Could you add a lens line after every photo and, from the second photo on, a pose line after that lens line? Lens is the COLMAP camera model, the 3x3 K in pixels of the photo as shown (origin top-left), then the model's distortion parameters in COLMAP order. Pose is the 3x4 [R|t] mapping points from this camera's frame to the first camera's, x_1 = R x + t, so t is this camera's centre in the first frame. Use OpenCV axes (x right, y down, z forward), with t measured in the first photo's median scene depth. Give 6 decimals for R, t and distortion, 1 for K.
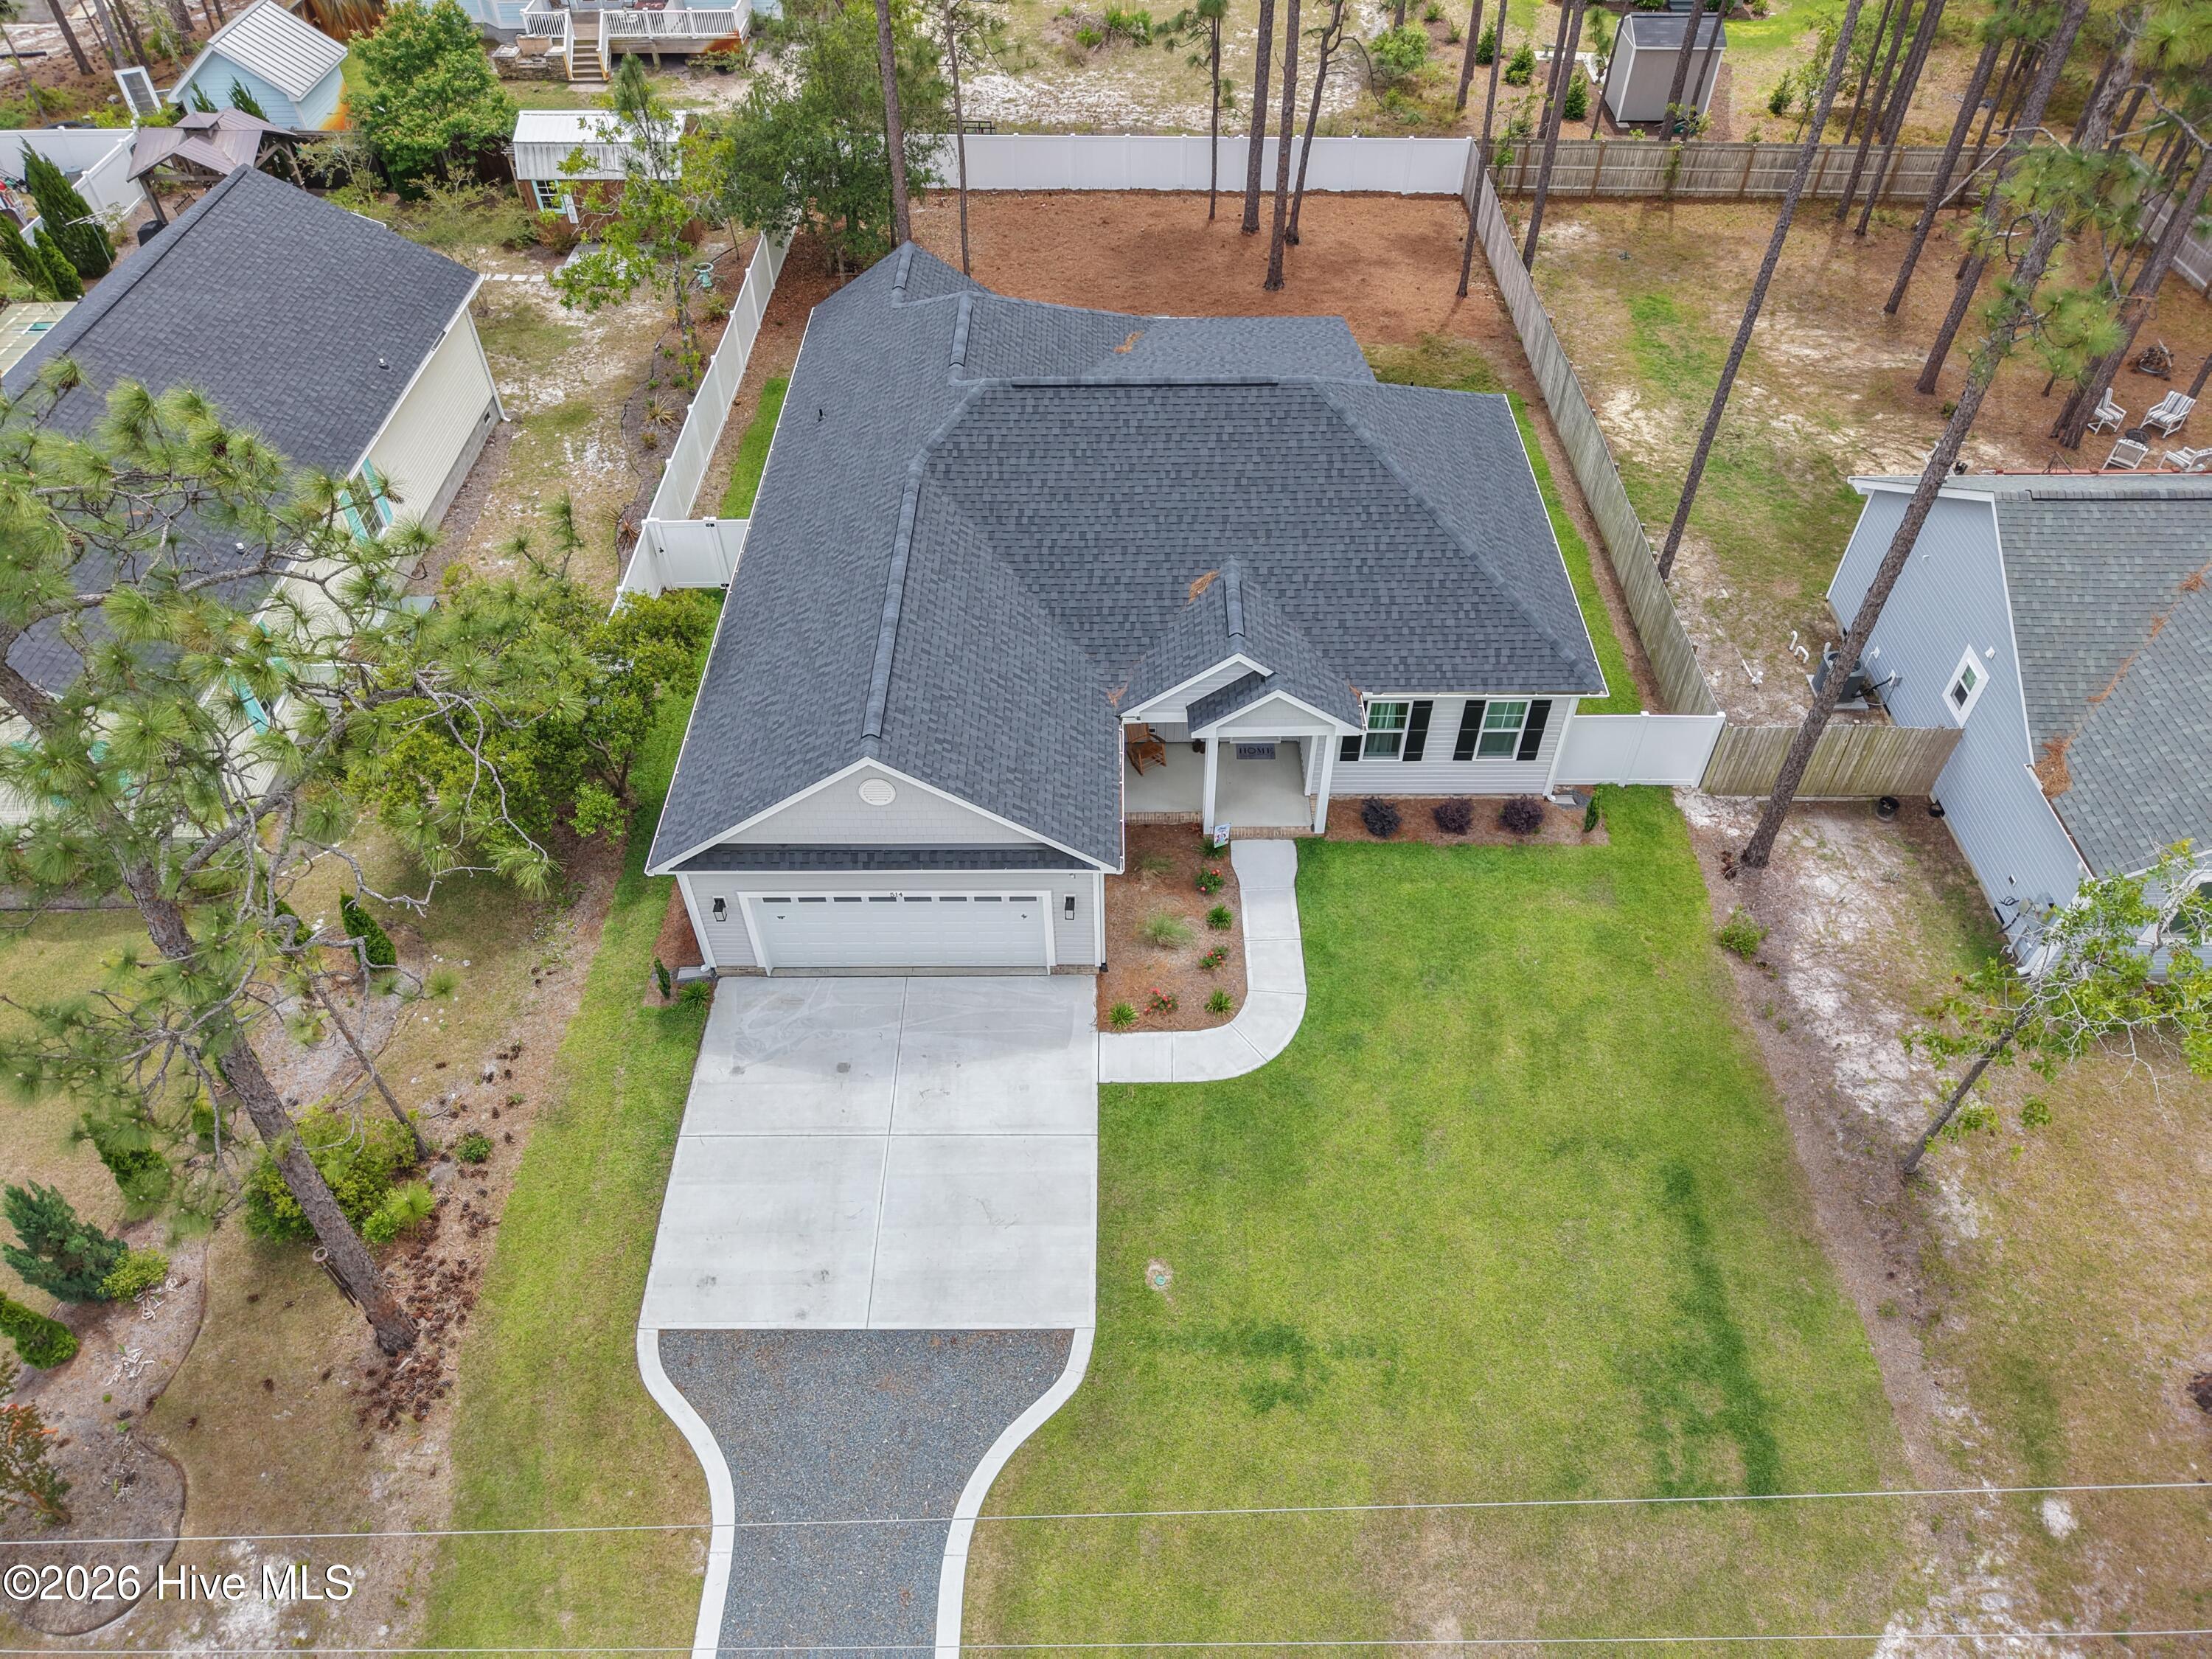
lens RADIAL K [[1485.4, 0, 1099.9], [0, 1485.4, 830.5], [0, 0, 1]] dist [0.008848, -0.005230]
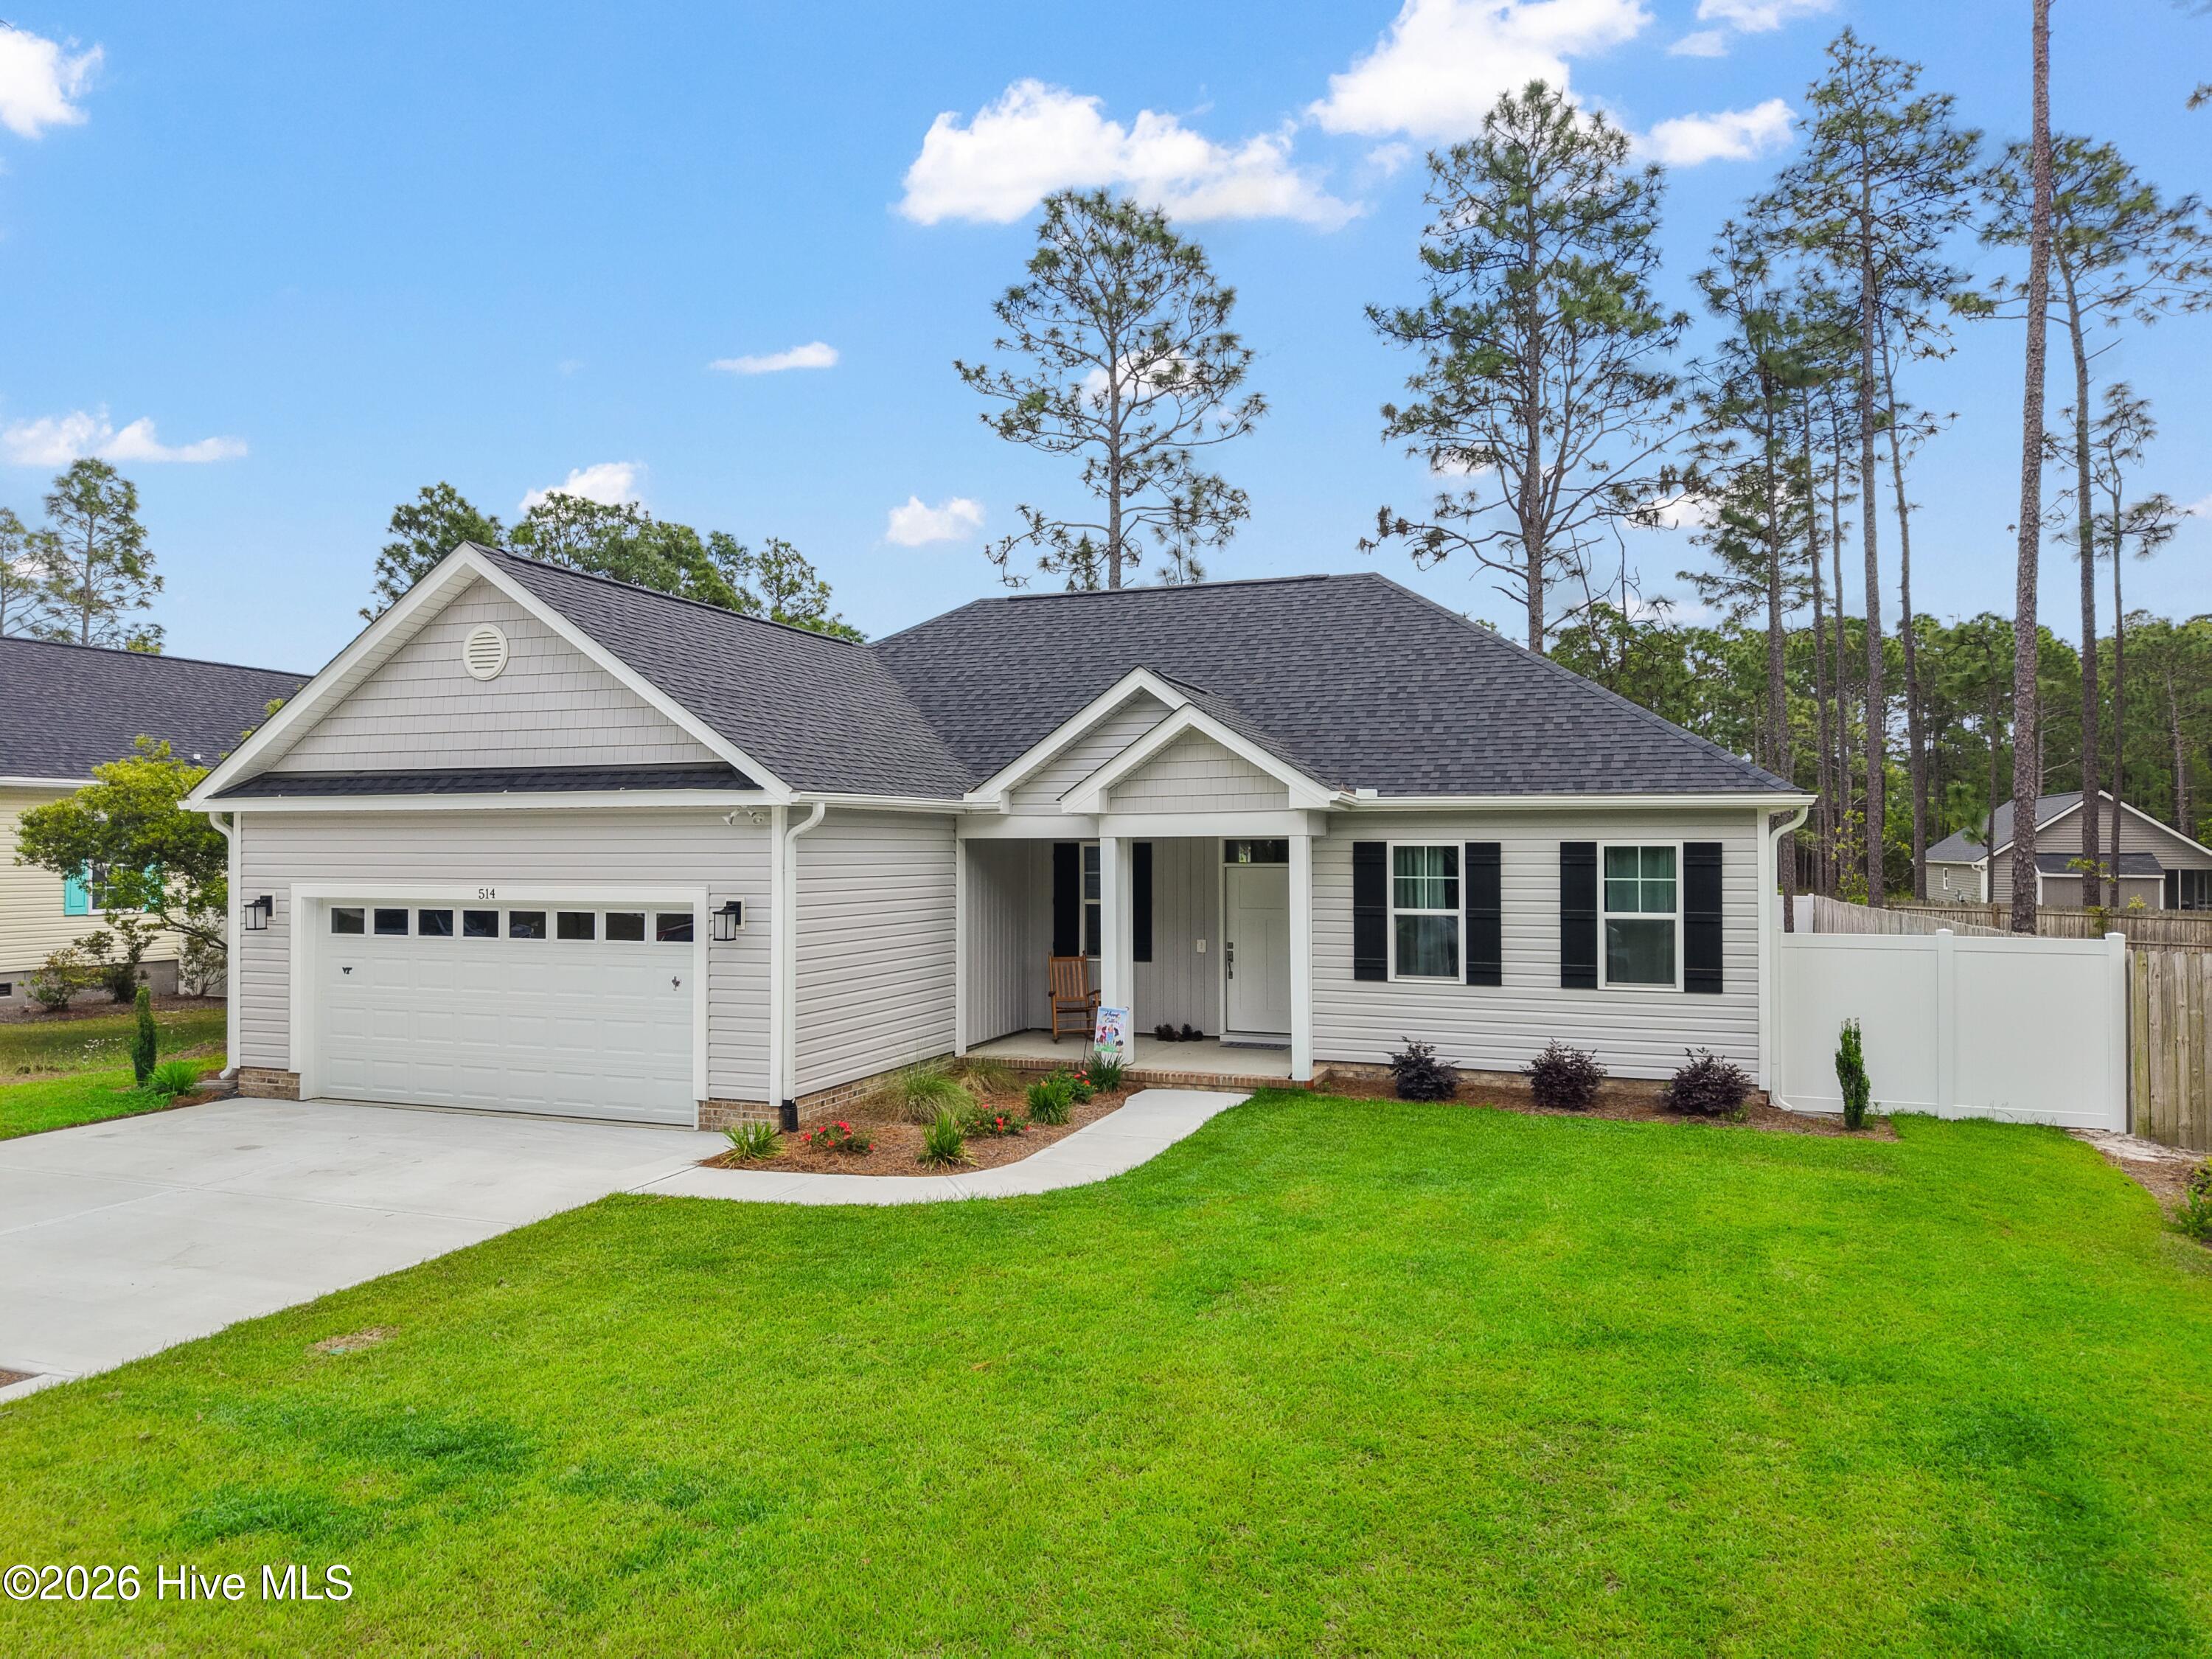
lens RADIAL K [[1487.8, 0, 1111.7], [0, 1487.8, 837.6], [0, 0, 1]] dist [-0.000538, -0.000662]
pose [[0.940853, 0.008129, -0.338719, 0.288752], [-0.255014, 0.675207, -0.692144, 0.361977], [0.223079, 0.737583, 0.637343, 0.621612]]
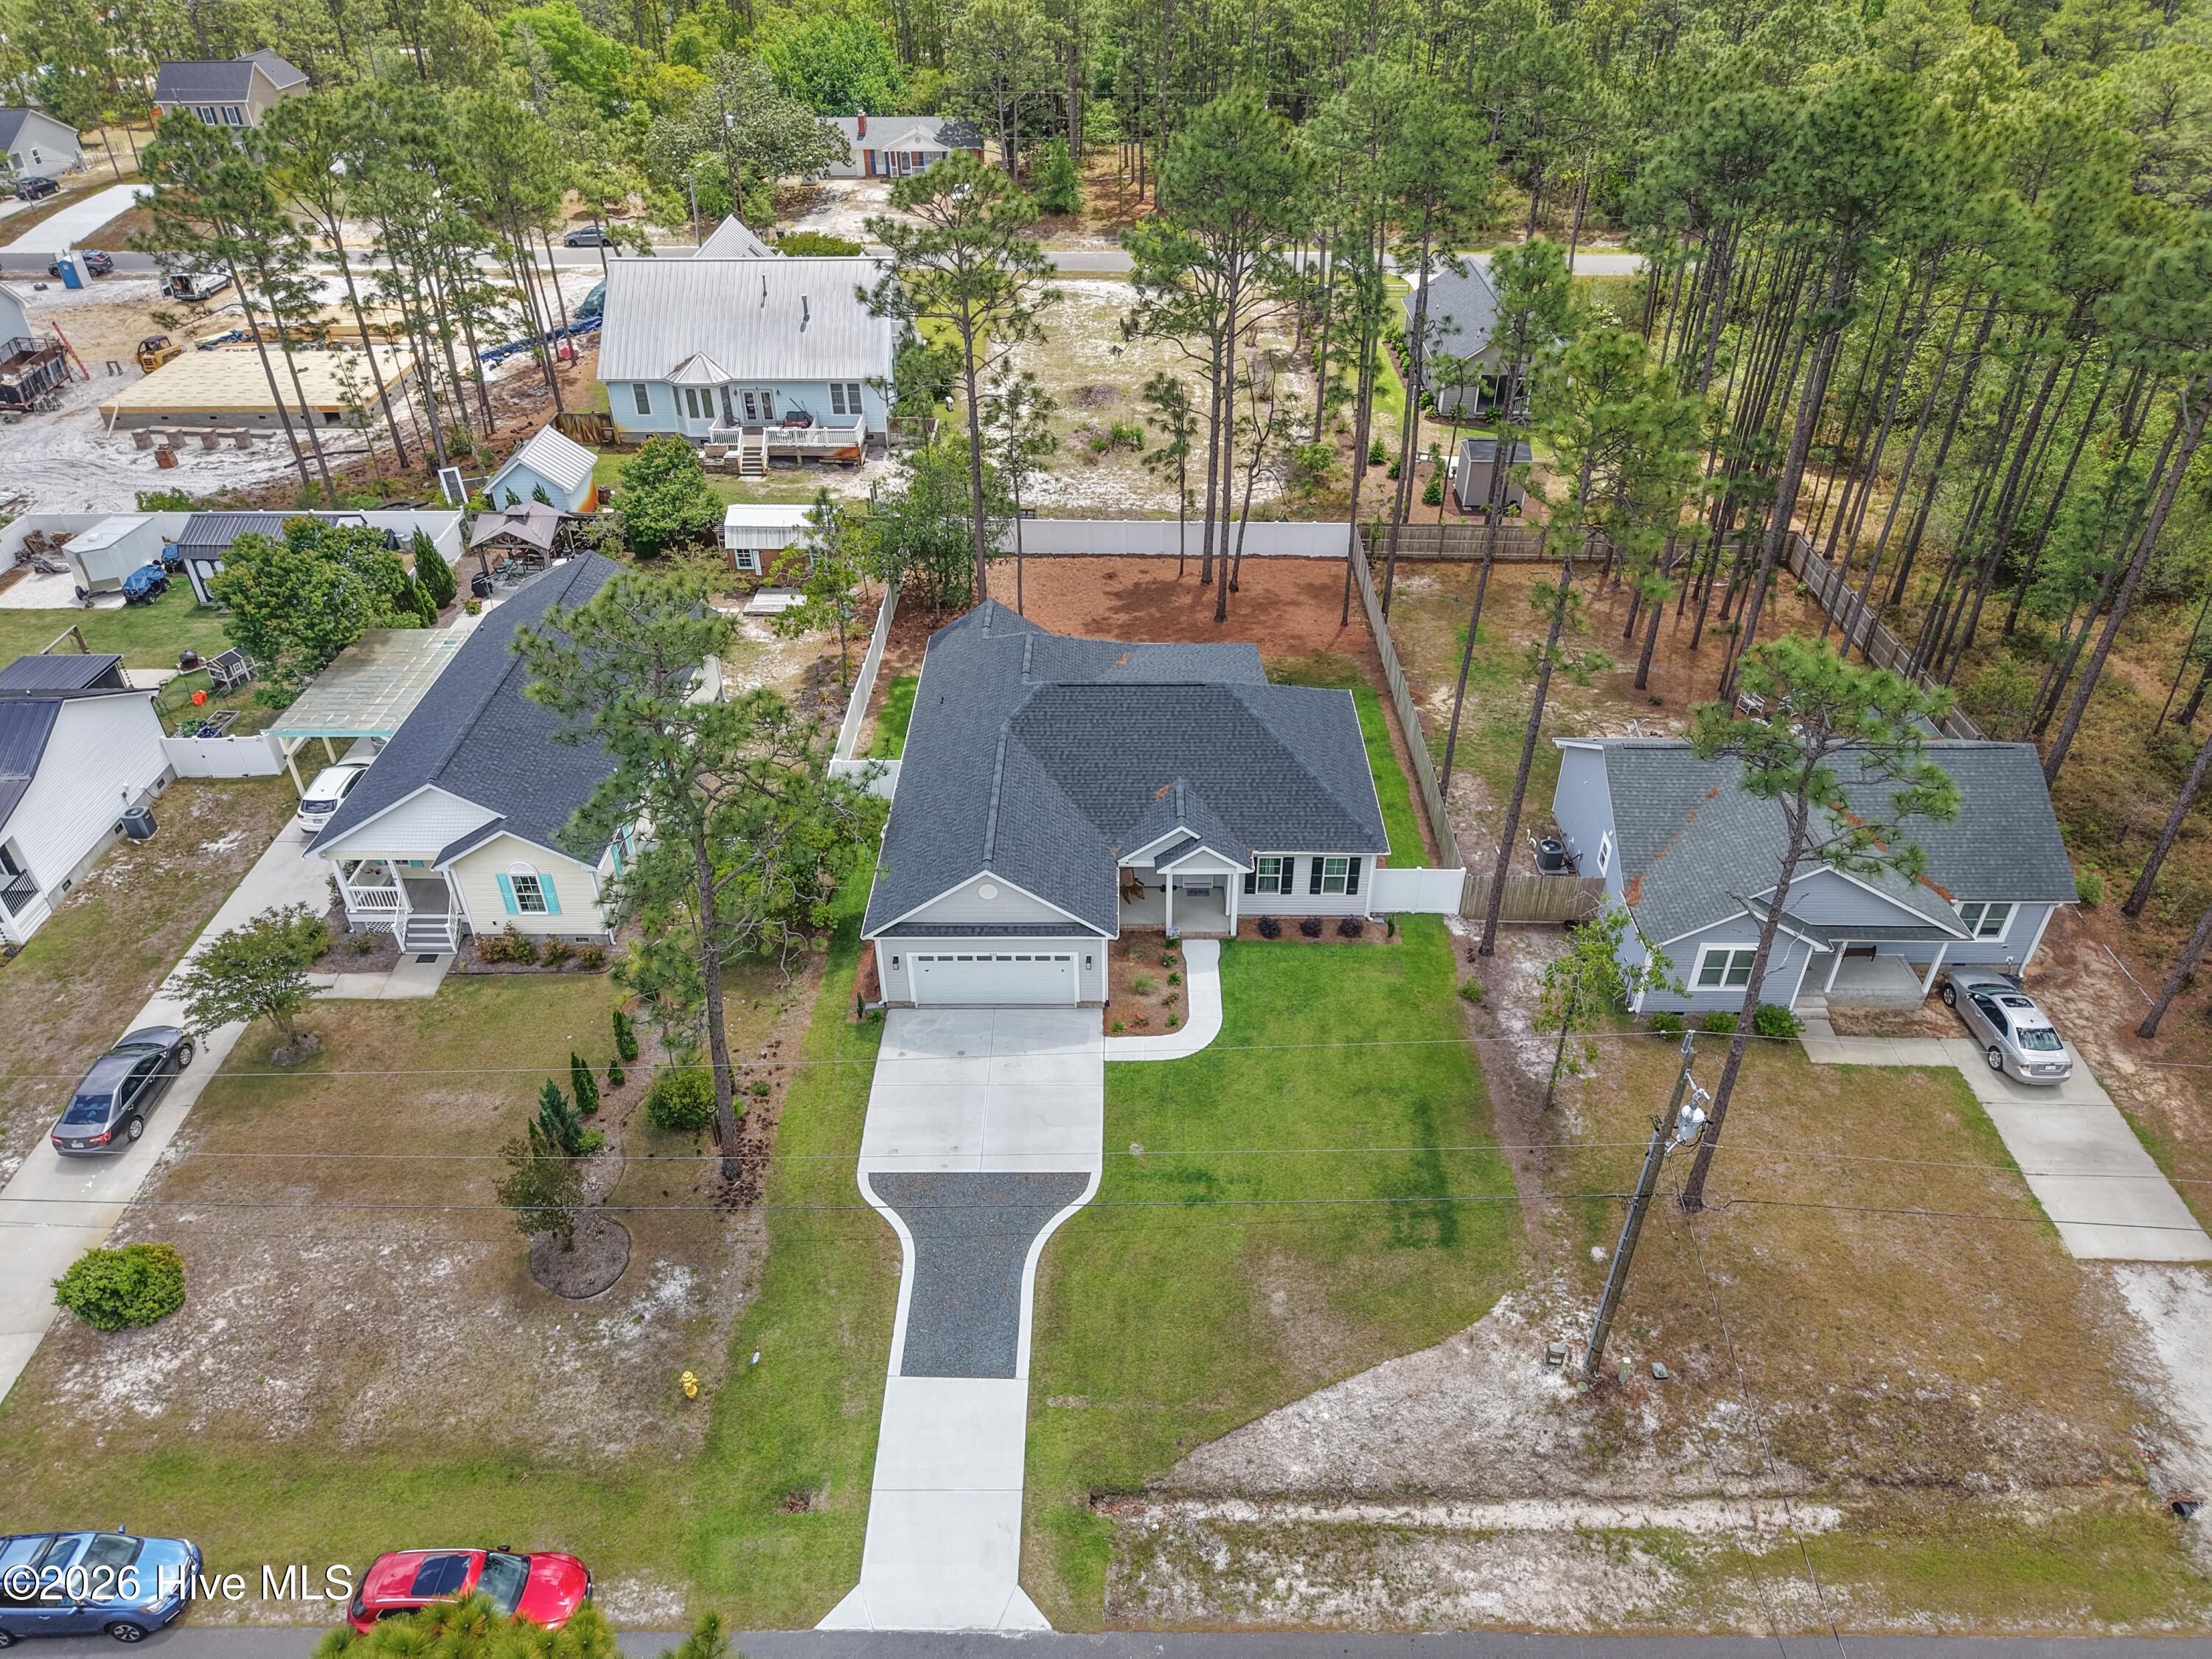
lens RADIAL K [[1485.4, 0, 1099.9], [0, 1485.4, 830.5], [0, 0, 1]] dist [0.008848, -0.005230]
pose [[0.999981, 0.005159, -0.003282, -0.001600], [-0.005672, 0.983203, -0.182429, 0.213558], [0.002286, 0.182444, 0.983214, -0.775017]]
